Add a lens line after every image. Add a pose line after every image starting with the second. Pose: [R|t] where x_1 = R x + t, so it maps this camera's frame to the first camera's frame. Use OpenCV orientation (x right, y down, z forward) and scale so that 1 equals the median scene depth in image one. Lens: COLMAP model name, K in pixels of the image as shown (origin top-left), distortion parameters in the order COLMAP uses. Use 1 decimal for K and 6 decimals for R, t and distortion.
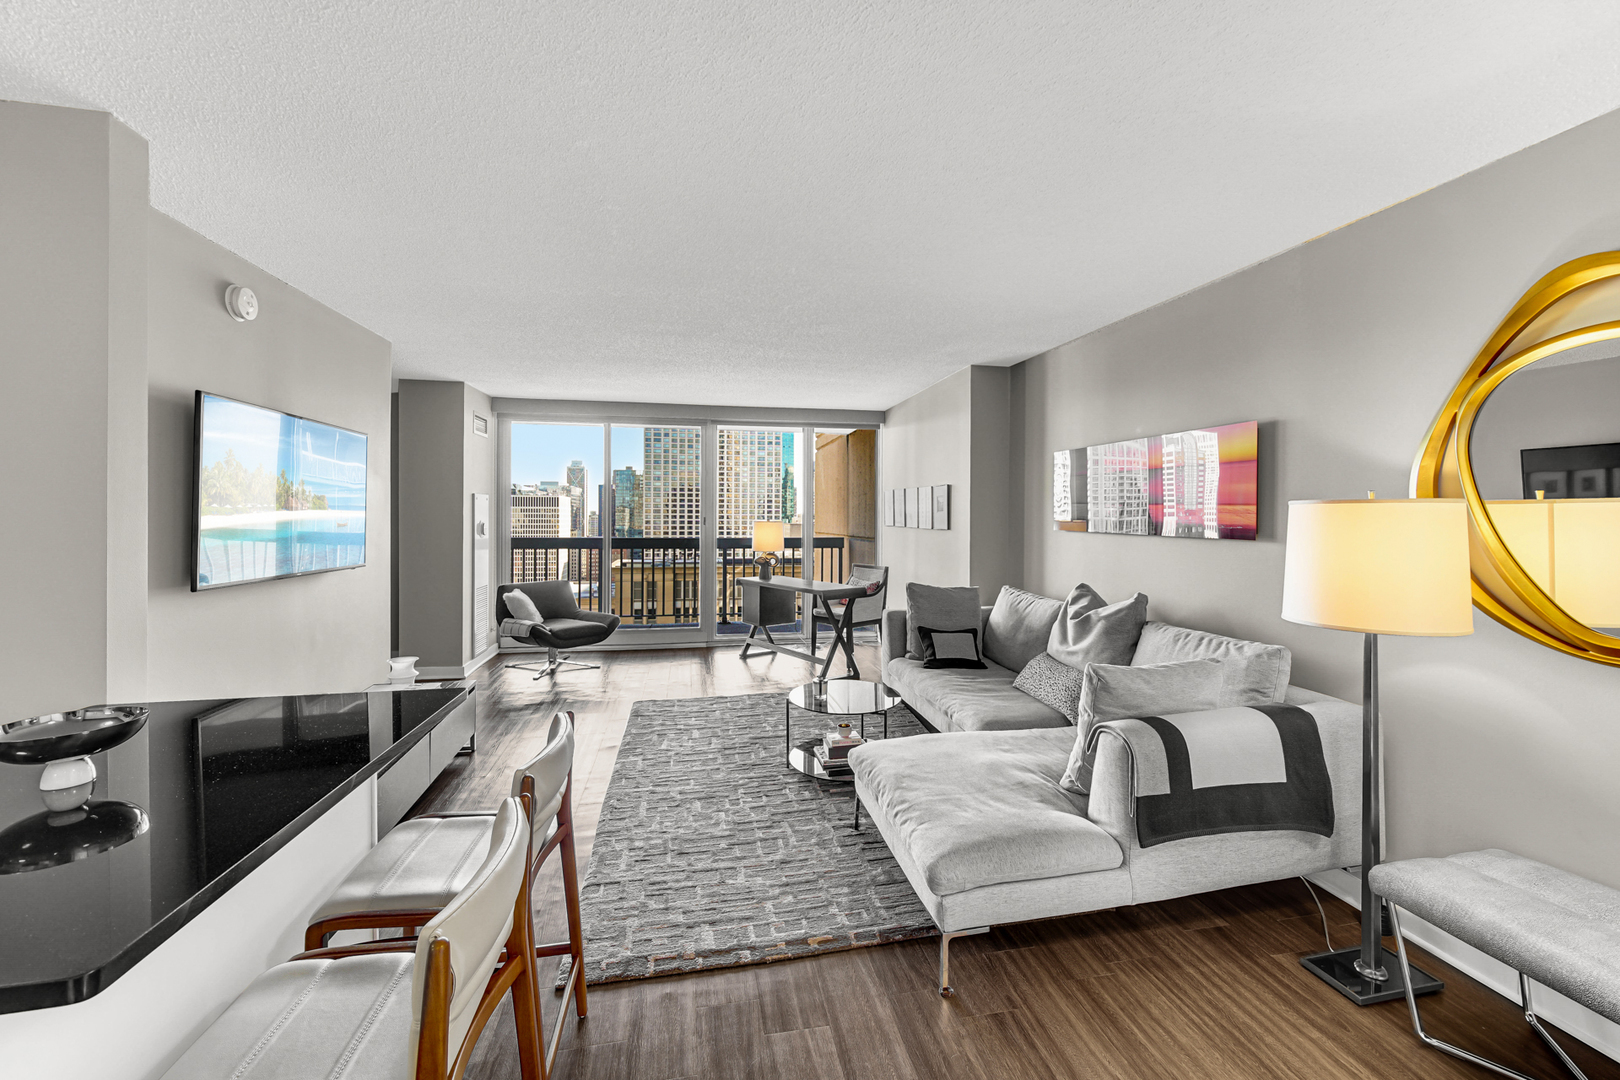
lens RADIAL K [[653.9, 0, 803.1], [0, 653.9, 521.1], [0, 0, 1]] dist [-0.003916, 0.000404]
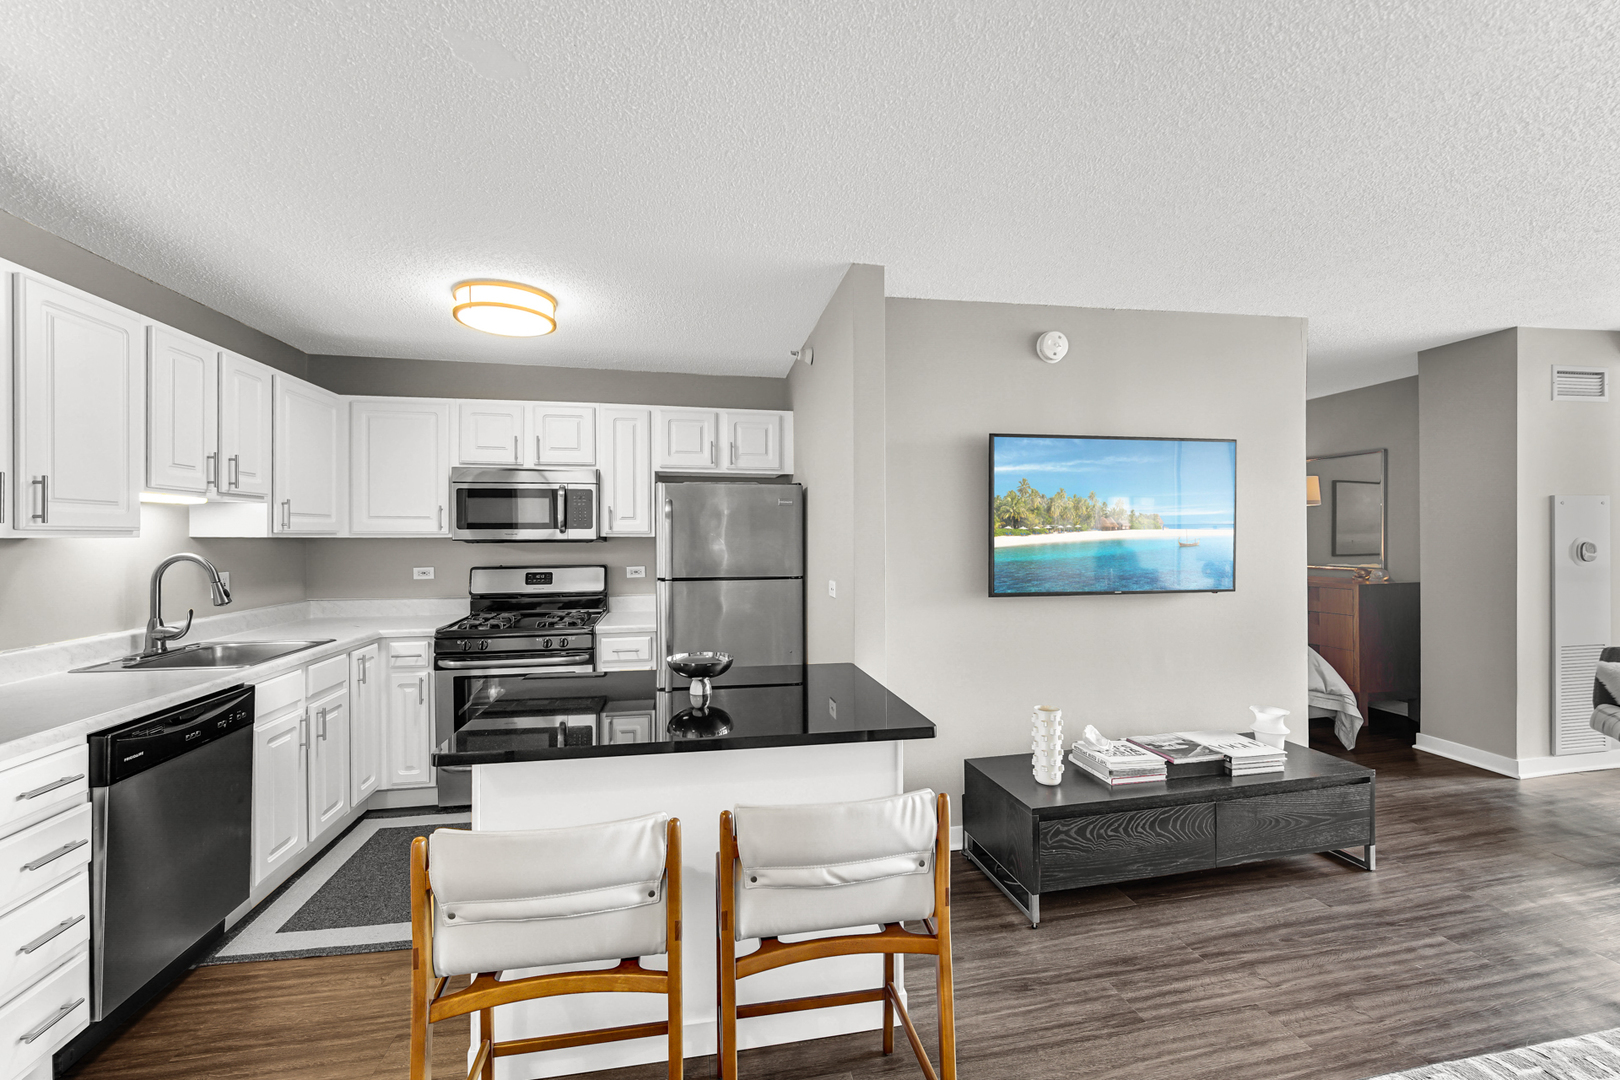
lens RADIAL K [[653.9, 0, 808.1], [0, 653.9, 538.7], [0, 0, 1]] dist [-0.003916, 0.000404]
pose [[-0.000747, -0.003362, -0.999994, 0.163641], [0.002122, 0.999992, -0.003363, -0.000149], [0.999997, -0.002124, -0.000740, 0.352025]]
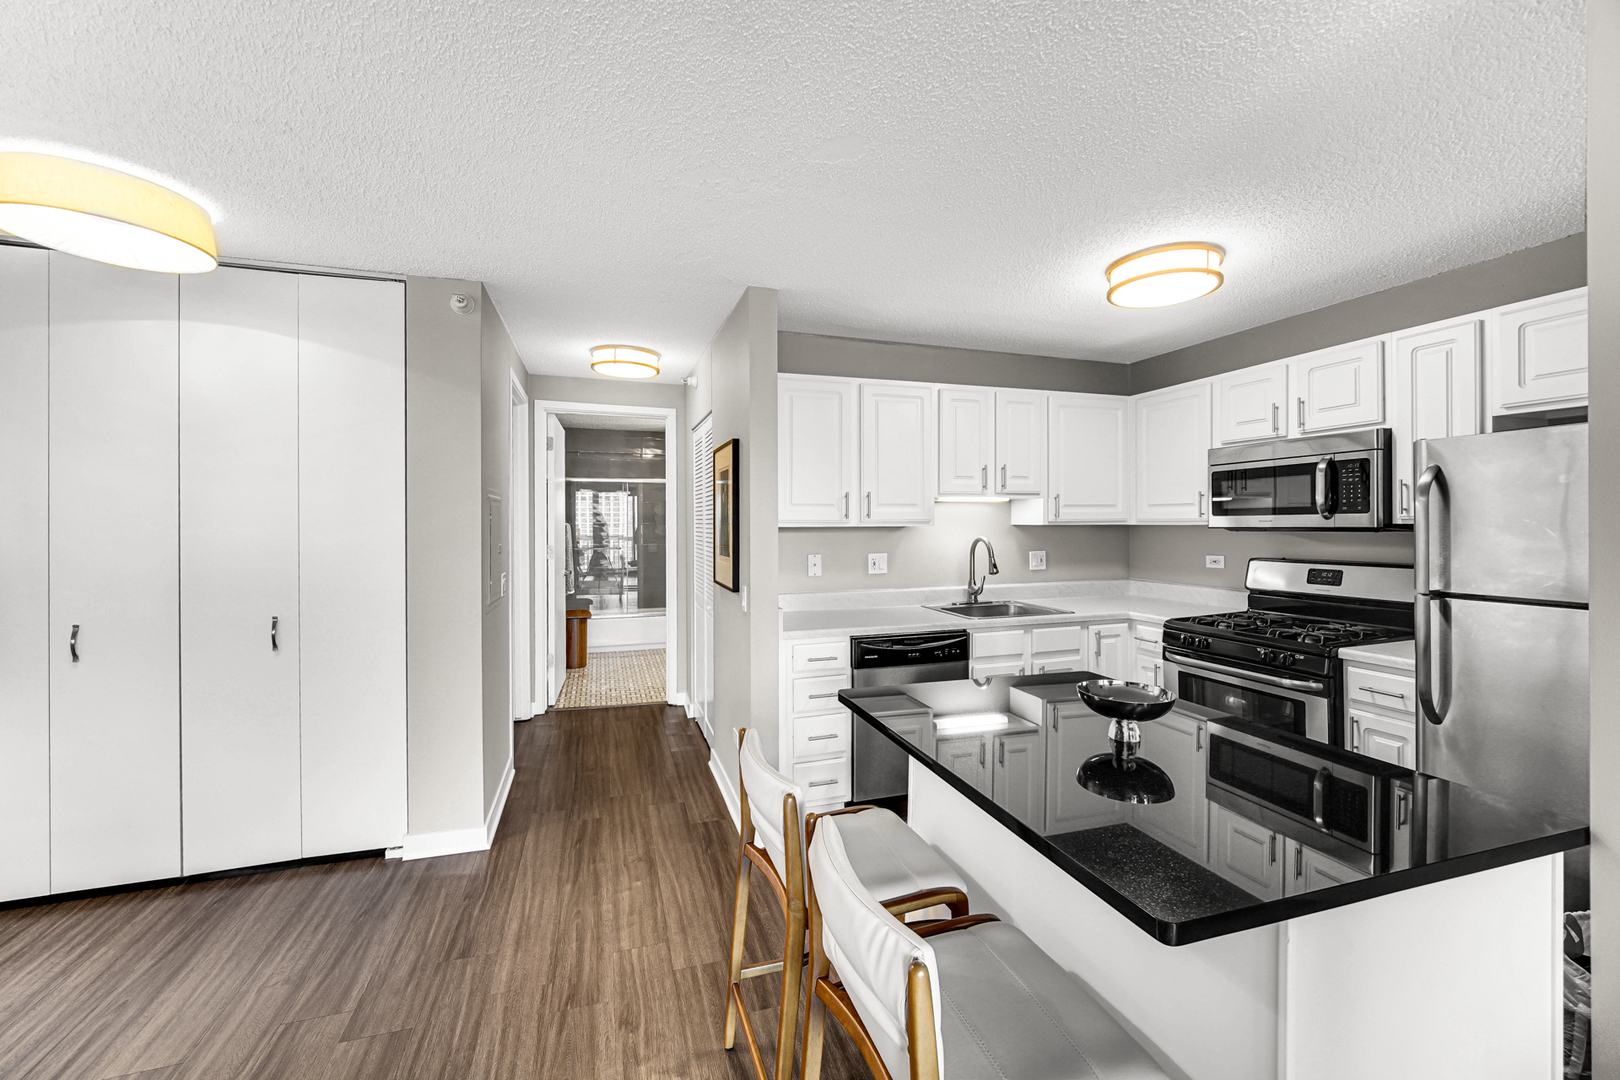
lens RADIAL K [[653.9, 0, 811.3], [0, 653.9, 527.5], [0, 0, 1]] dist [-0.003916, 0.000404]
pose [[-0.990765, -0.001525, -0.135582, -0.091960], [-0.002145, 0.999988, 0.004425, -0.004545], [0.135574, 0.004675, -0.990756, 0.601683]]
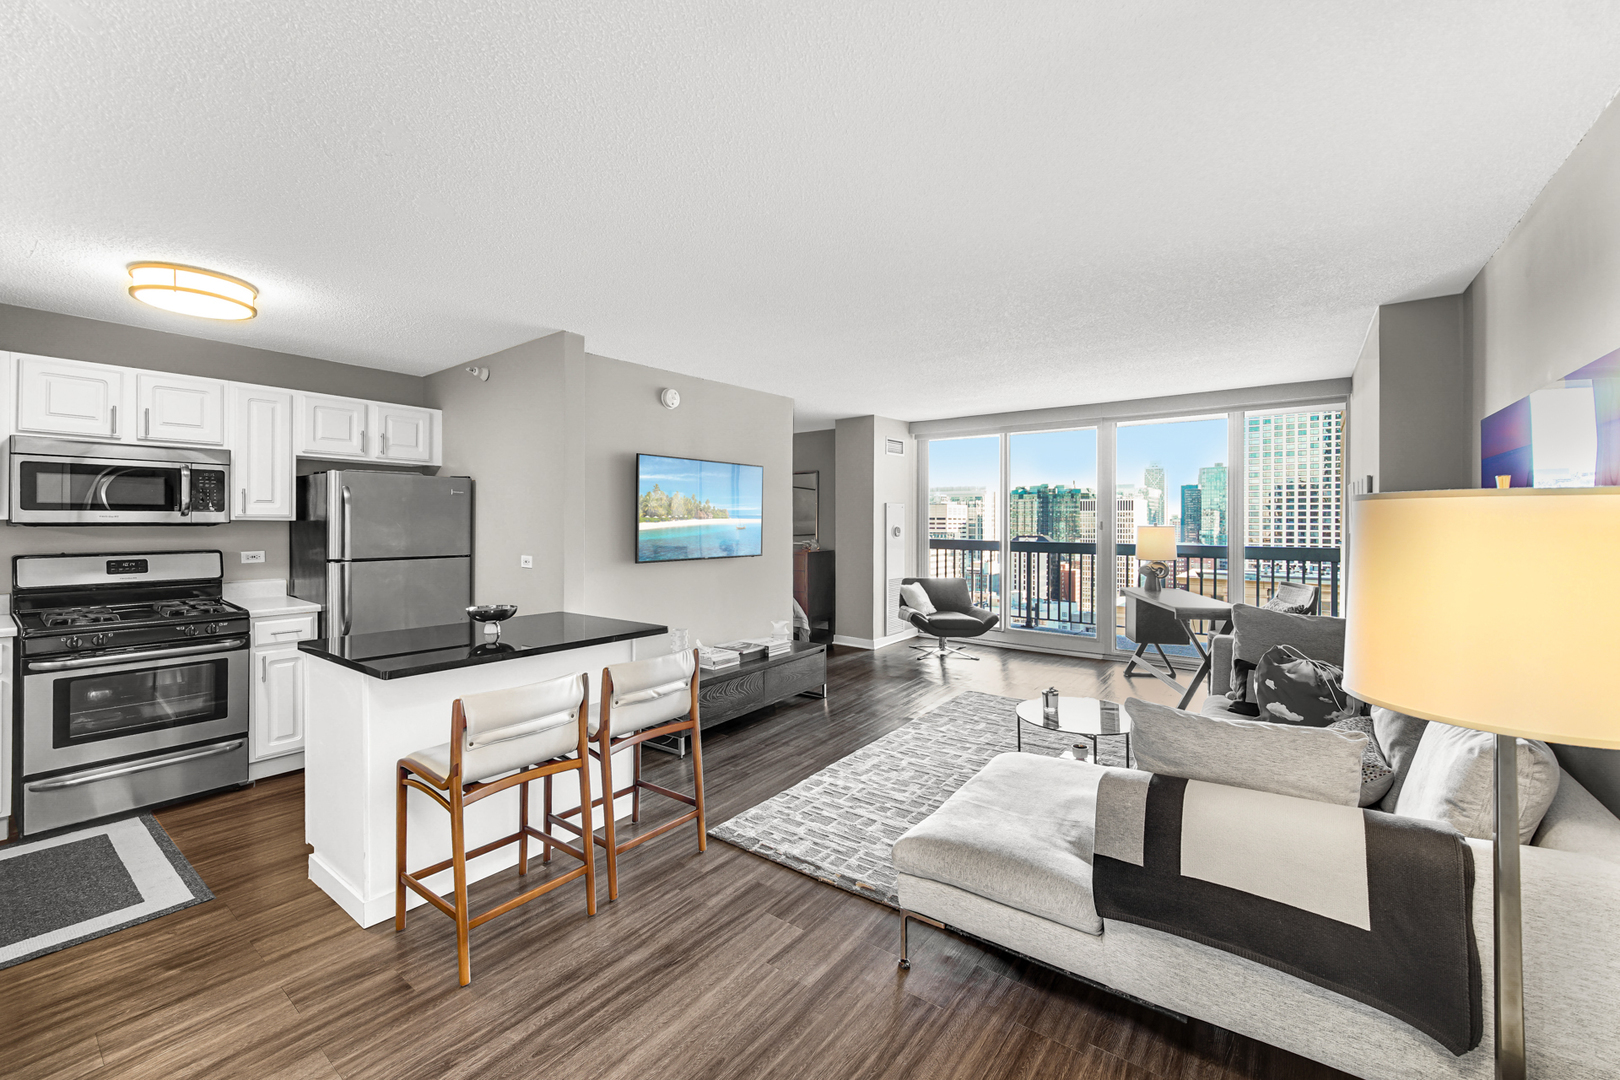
lens RADIAL K [[653.9, 0, 794.9], [0, 653.9, 525.1], [0, 0, 1]] dist [-0.003916, 0.000404]
pose [[0.660876, 0.001030, -0.750494, 0.394850], [-0.001293, 0.999999, 0.000234, -0.000813], [0.750494, 0.000816, 0.660877, 0.066457]]
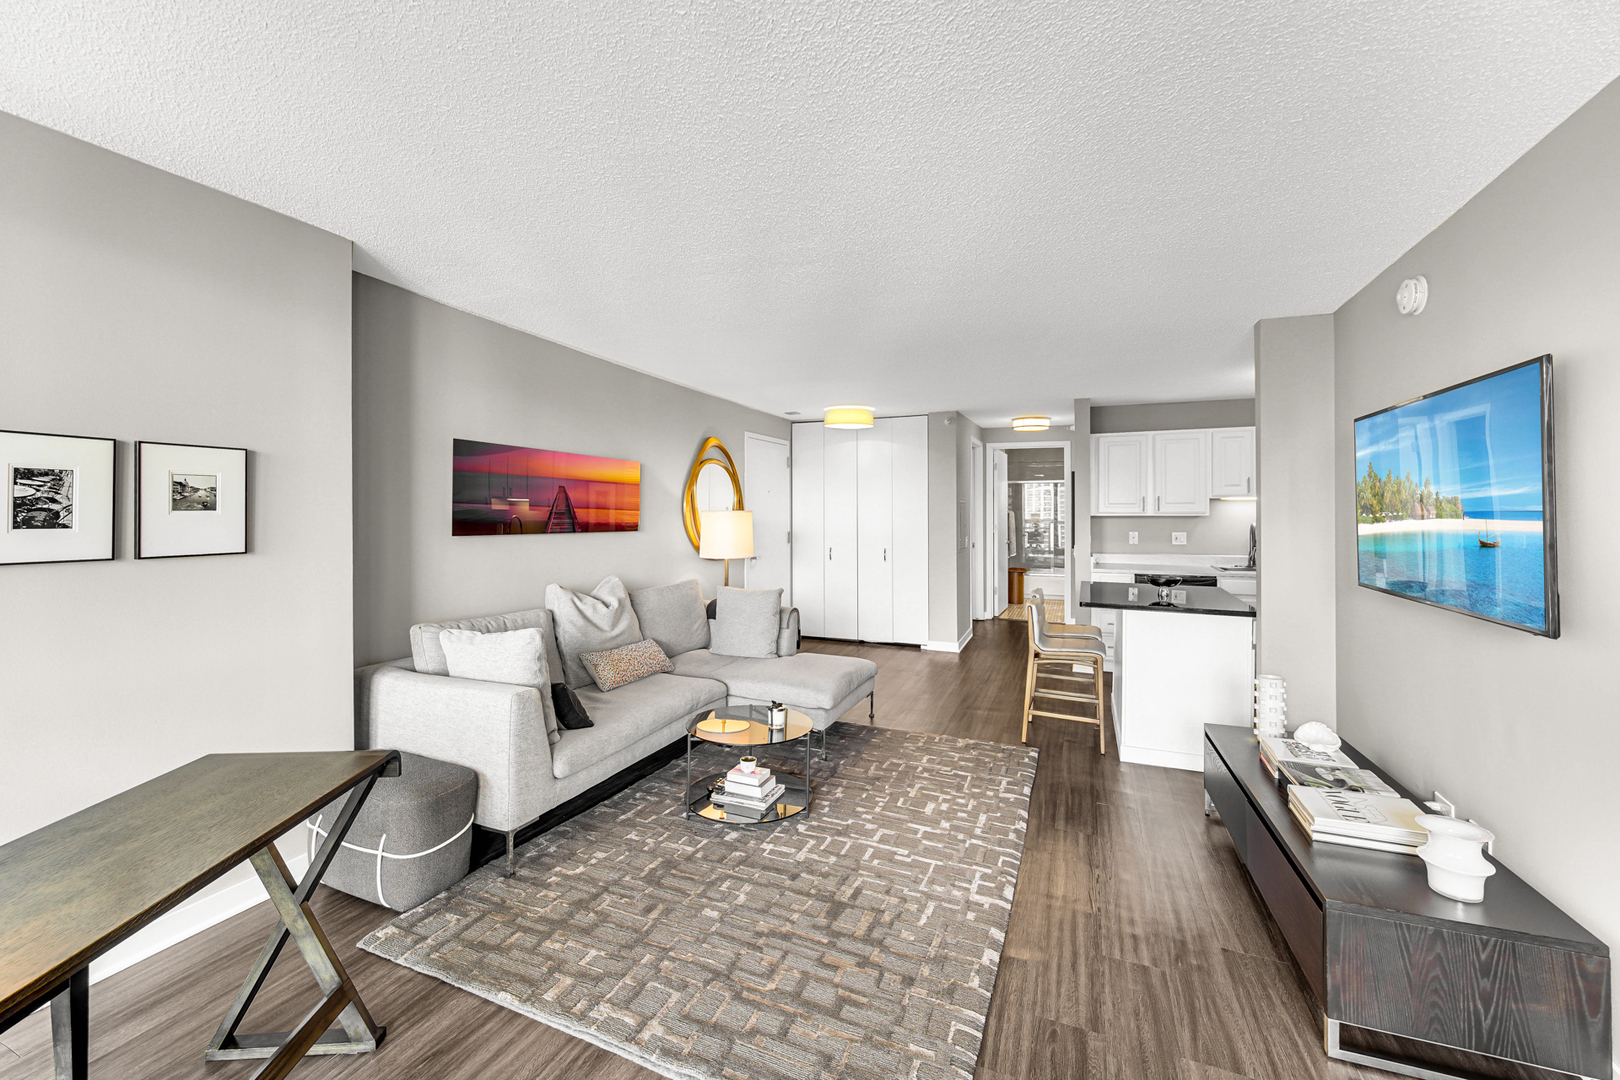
lens RADIAL K [[653.9, 0, 812.0], [0, 653.9, 499.3], [0, 0, 1]] dist [-0.003916, 0.000404]
pose [[-0.842047, 0.003063, 0.539395, -0.389589], [-0.003457, 0.999933, -0.011075, -0.019134], [-0.539393, -0.011190, -0.841980, 1.367062]]
